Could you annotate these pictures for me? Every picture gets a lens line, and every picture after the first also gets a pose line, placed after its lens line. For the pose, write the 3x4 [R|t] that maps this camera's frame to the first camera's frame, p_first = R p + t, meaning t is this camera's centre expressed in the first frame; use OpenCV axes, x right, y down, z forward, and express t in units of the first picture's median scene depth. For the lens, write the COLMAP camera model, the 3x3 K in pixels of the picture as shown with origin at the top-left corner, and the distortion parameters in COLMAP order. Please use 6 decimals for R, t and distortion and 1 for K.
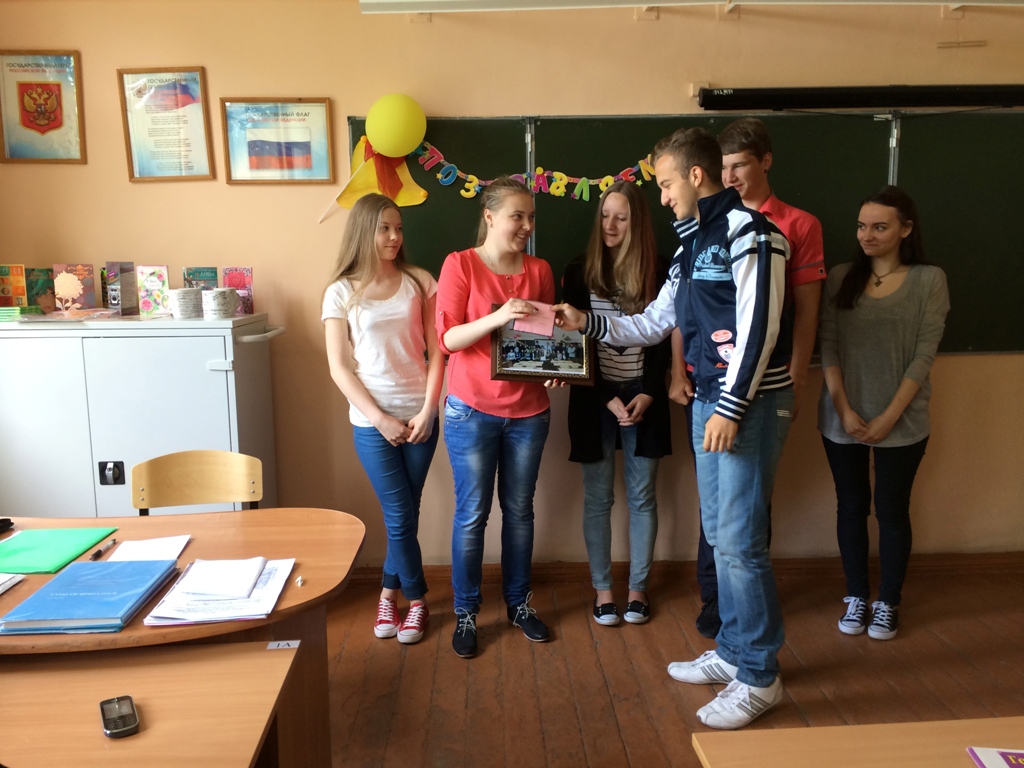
lens RADIAL K [[875.9, 0, 506.6], [0, 875.9, 390.2], [0, 0, 1]] dist [0.090711, -0.129432]
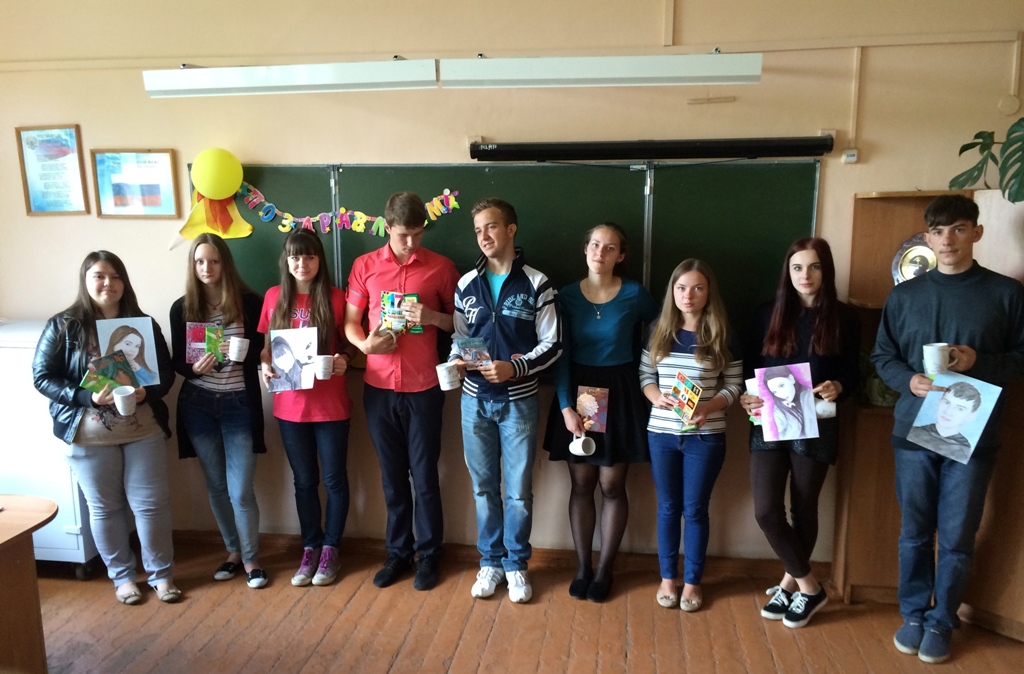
lens RADIAL K [[925.2, 0, 494.6], [0, 925.2, 411.6], [0, 0, 1]] dist [0.078234, -0.098068]
pose [[0.982756, 0.052300, -0.177355, 0.476806], [-0.040909, 0.996894, 0.067294, -0.072963], [0.180323, -0.058878, 0.981844, -0.206088]]
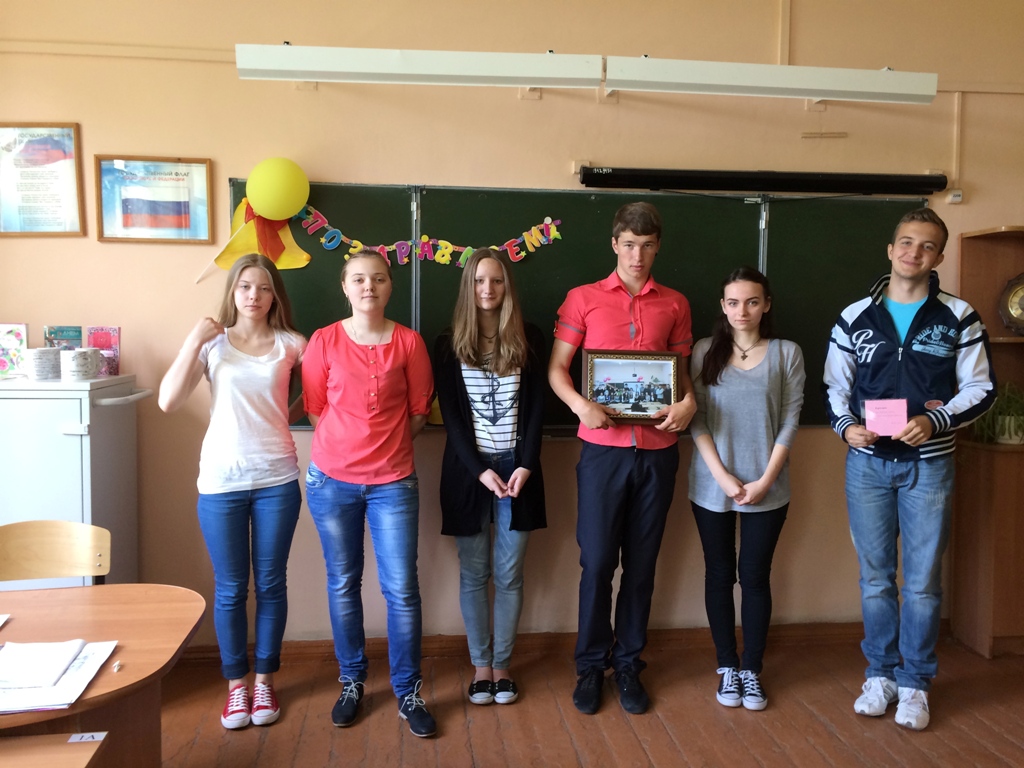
lens RADIAL K [[875.9, 0, 515.0], [0, 875.9, 383.2], [0, 0, 1]] dist [0.090711, -0.129432]
pose [[0.995428, 0.016702, 0.094047, 0.048611], [-0.009173, 0.996759, -0.079926, -0.004970], [-0.095077, 0.078698, 0.992354, 0.005276]]
